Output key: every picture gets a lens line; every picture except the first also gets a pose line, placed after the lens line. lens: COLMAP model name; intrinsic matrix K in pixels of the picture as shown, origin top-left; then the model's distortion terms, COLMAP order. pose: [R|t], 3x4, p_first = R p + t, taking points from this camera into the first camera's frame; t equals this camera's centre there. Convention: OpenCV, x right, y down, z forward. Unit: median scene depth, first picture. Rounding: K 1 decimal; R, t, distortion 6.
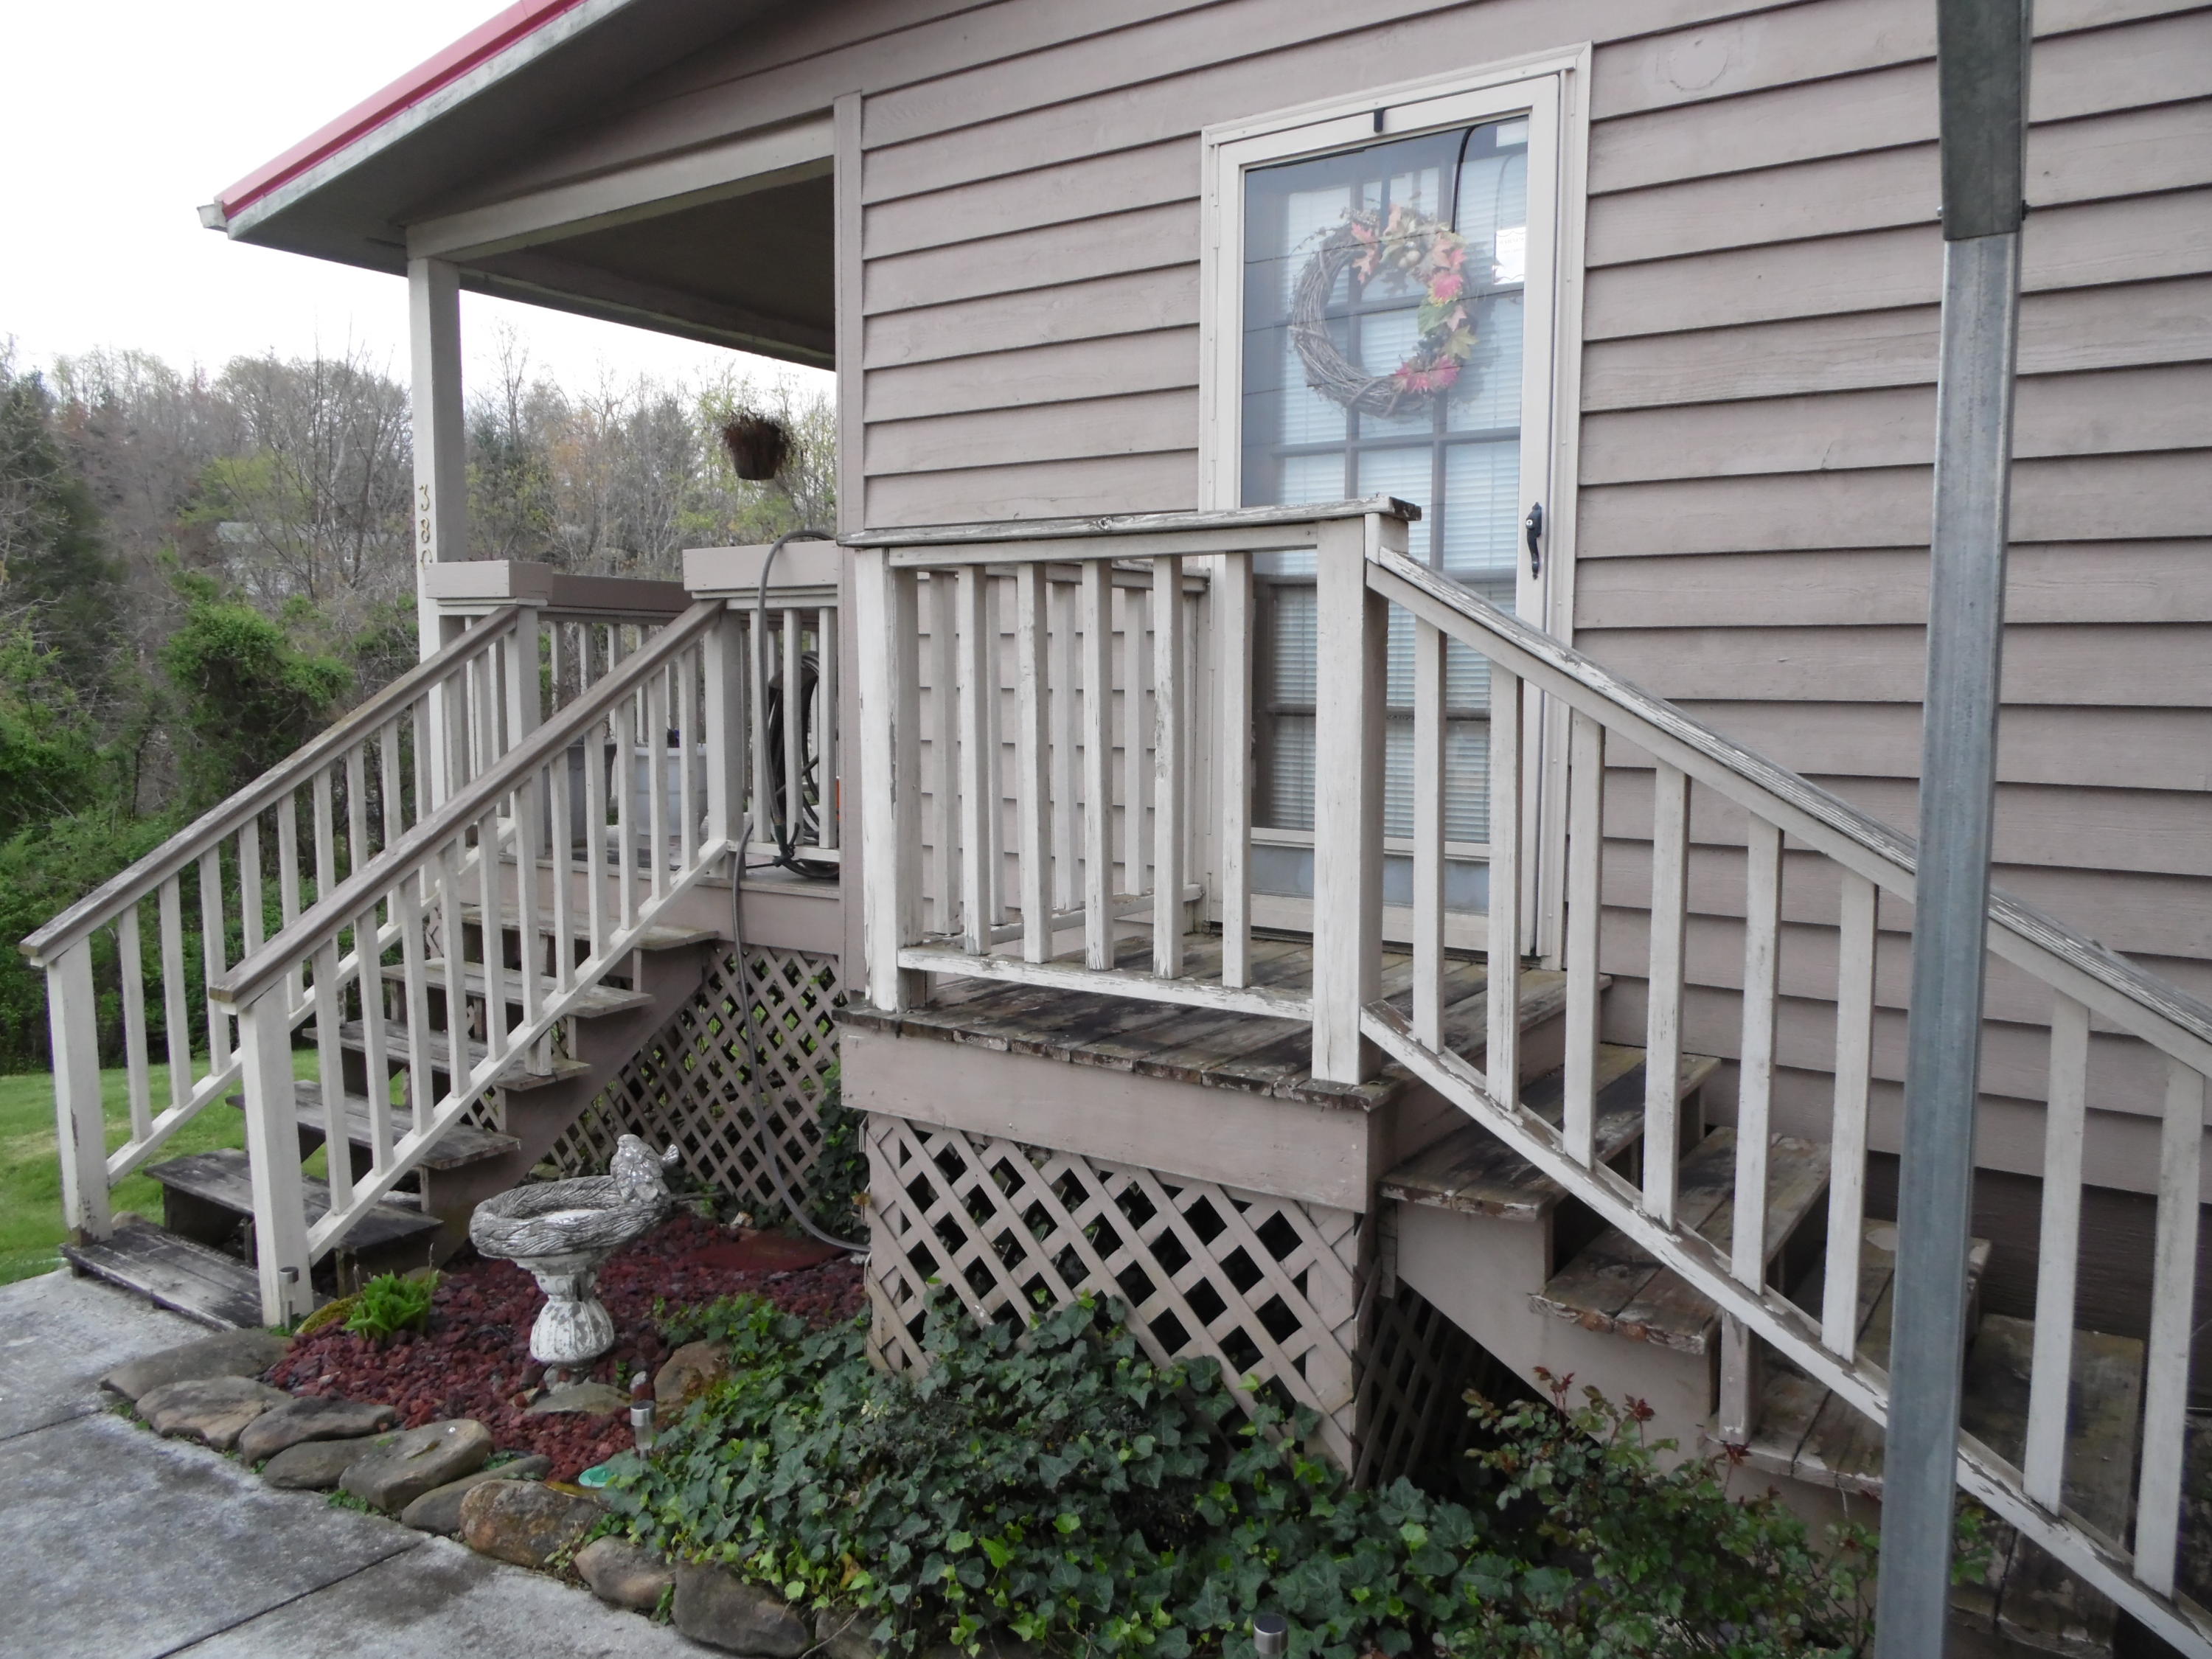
lens RADIAL K [[1567.1, 0, 1106.0], [0, 1567.1, 829.5], [0, 0, 1]] dist [-0.008158, -0.003537]
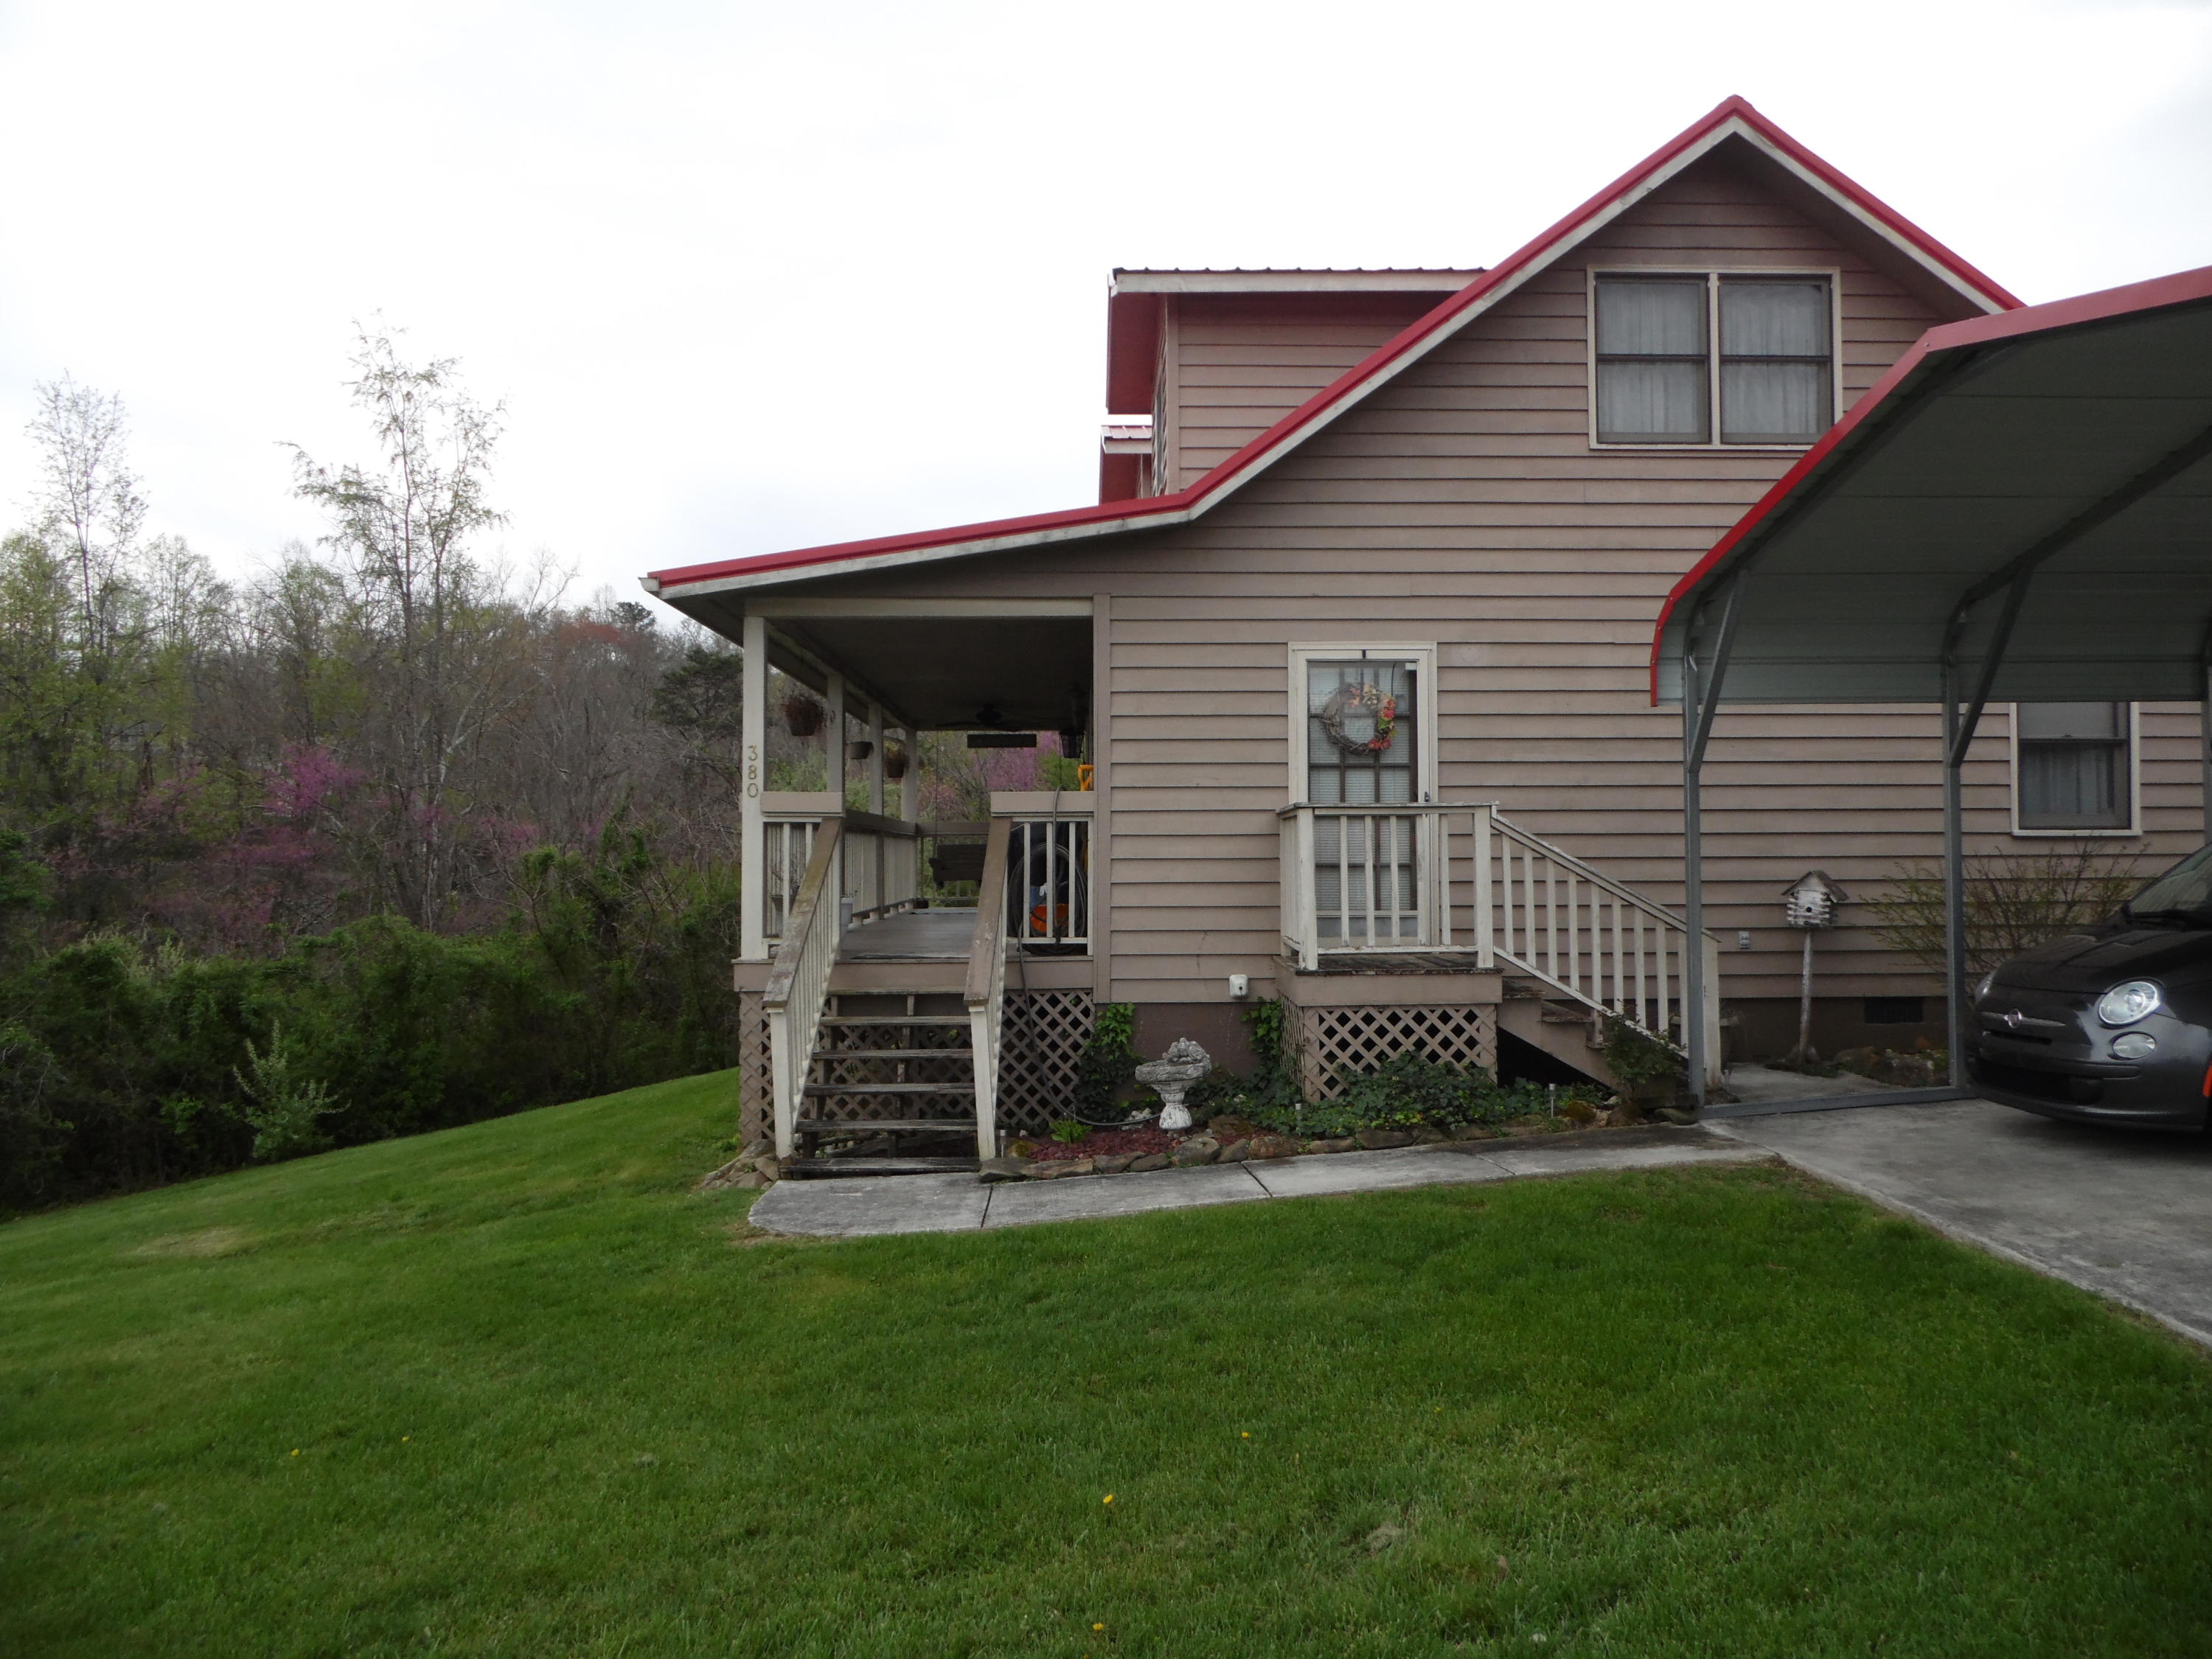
lens RADIAL K [[1536.9, 0, 1106.0], [0, 1536.9, 829.5], [0, 0, 1]] dist [0.011805, 0.003297]
pose [[0.811931, -0.000329, 0.583753, -2.123116], [0.068080, 0.993229, -0.094132, 0.103492], [-0.579770, 0.116171, 0.806456, -1.080438]]
